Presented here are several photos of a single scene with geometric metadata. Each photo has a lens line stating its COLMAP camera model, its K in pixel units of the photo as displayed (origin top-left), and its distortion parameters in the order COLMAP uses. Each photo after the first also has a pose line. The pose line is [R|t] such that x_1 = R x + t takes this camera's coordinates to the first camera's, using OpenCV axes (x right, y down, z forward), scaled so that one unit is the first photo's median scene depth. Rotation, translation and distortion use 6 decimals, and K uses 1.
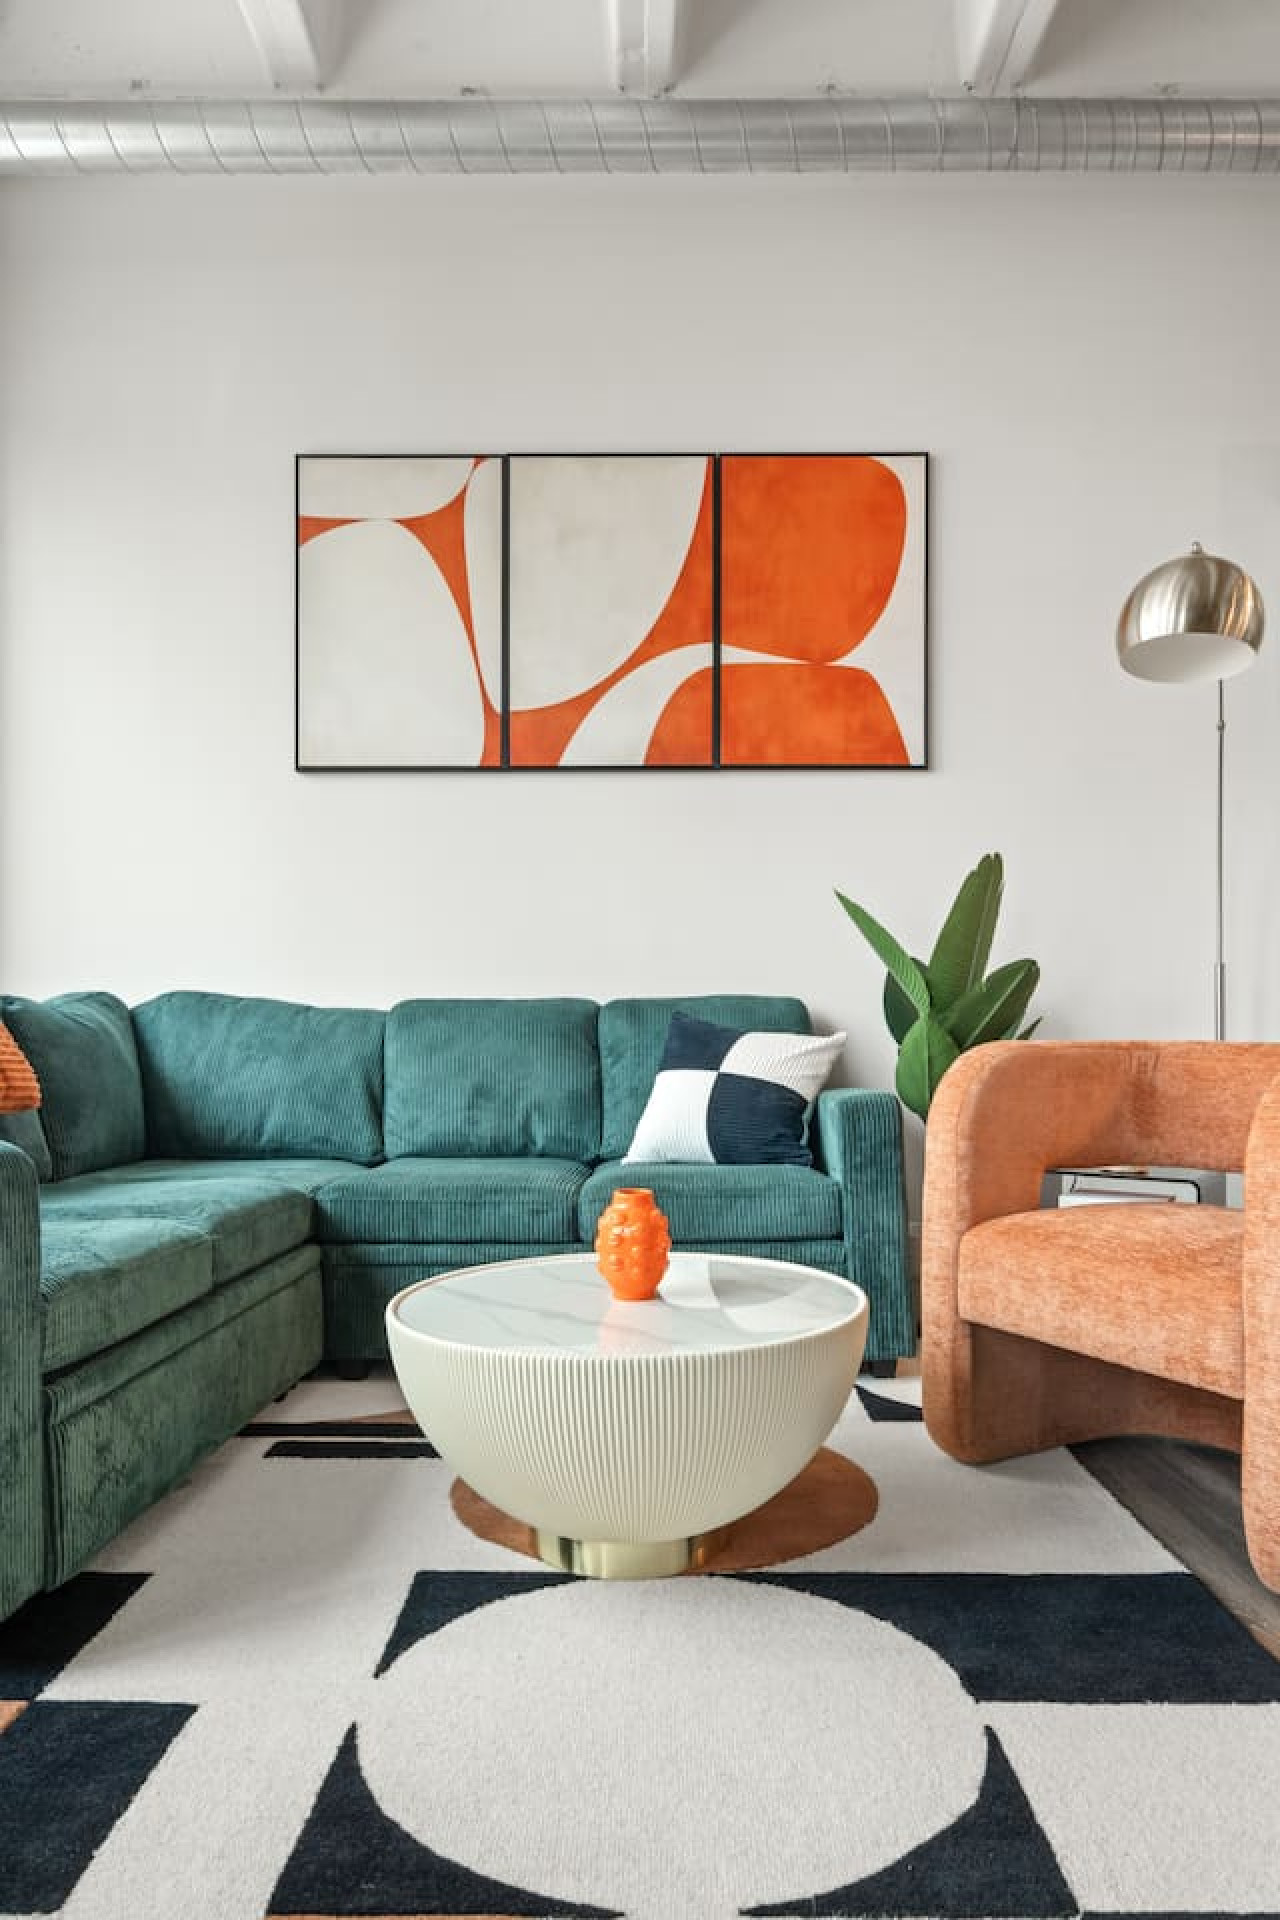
lens RADIAL K [[1252.0, 0, 642.0], [0, 1252.0, 1039.8], [0, 0, 1]] dist [0.004574, 0.001468]
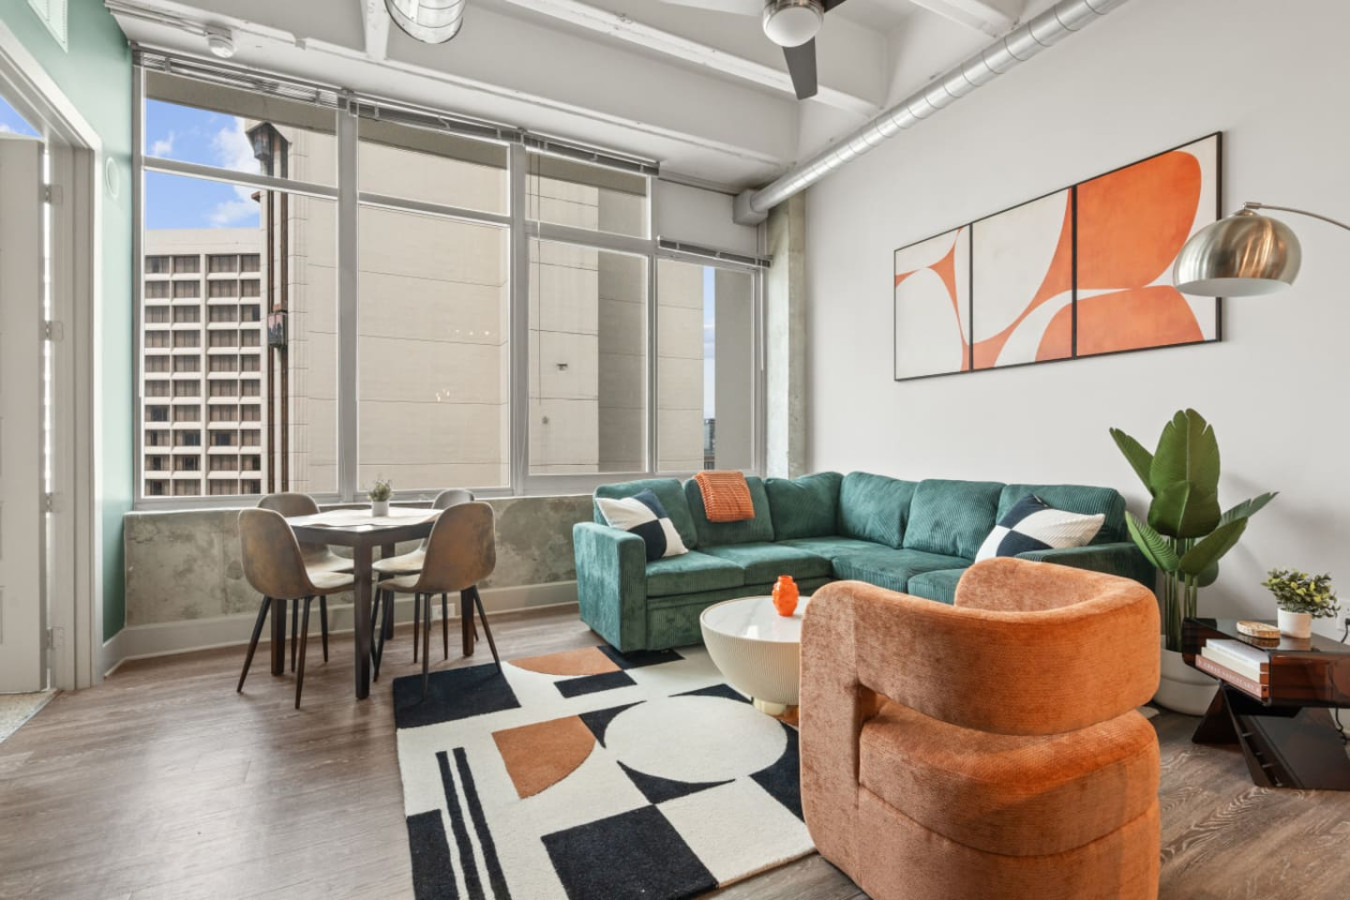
lens RADIAL K [[612.1, 0, 677.2], [0, 612.1, 446.5], [0, 0, 1]] dist [-0.010822, 0.000123]
pose [[0.464300, 0.000477, -0.885678, 0.574035], [0.007224, 0.999965, 0.004326, -0.097182], [0.885649, -0.008407, 0.464280, 0.080194]]
